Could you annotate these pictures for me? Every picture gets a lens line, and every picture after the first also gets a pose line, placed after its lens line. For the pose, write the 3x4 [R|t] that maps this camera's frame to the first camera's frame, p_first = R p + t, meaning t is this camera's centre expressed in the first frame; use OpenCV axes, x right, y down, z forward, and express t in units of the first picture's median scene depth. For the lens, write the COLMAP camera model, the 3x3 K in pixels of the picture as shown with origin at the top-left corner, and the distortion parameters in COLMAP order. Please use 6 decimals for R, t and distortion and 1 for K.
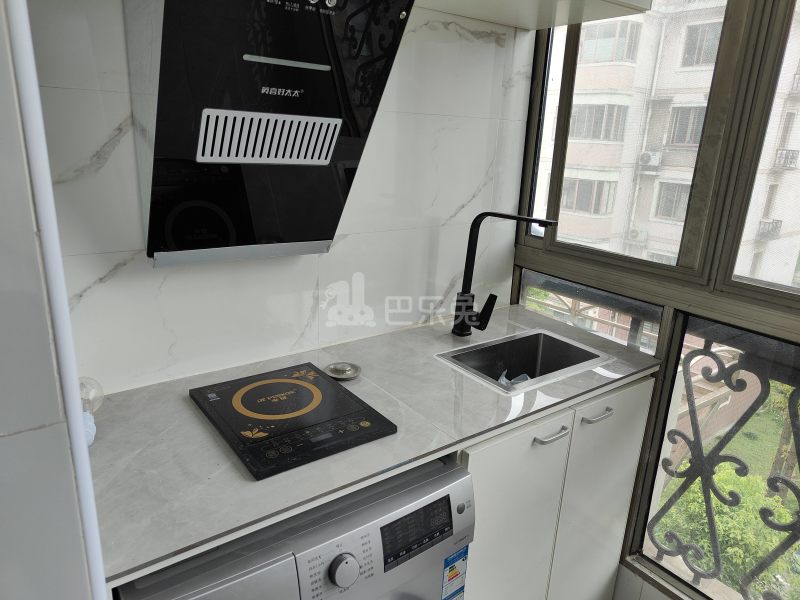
lens RADIAL K [[553.1, 0, 396.7], [0, 553.1, 298.1], [0, 0, 1]] dist [0.020269, -0.012728]
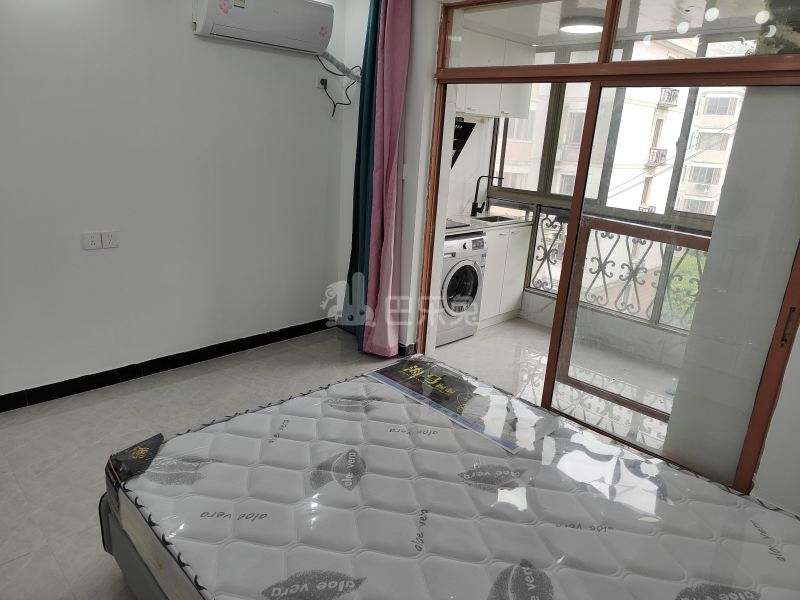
lens RADIAL K [[553.1, 0, 400.5], [0, 553.1, 300.7], [0, 0, 1]] dist [0.020269, -0.012728]
pose [[0.989052, -0.024470, 0.145526, -0.844970], [0.021757, 0.999559, 0.020205, 0.529292], [-0.145956, -0.016818, 0.989148, -2.272430]]
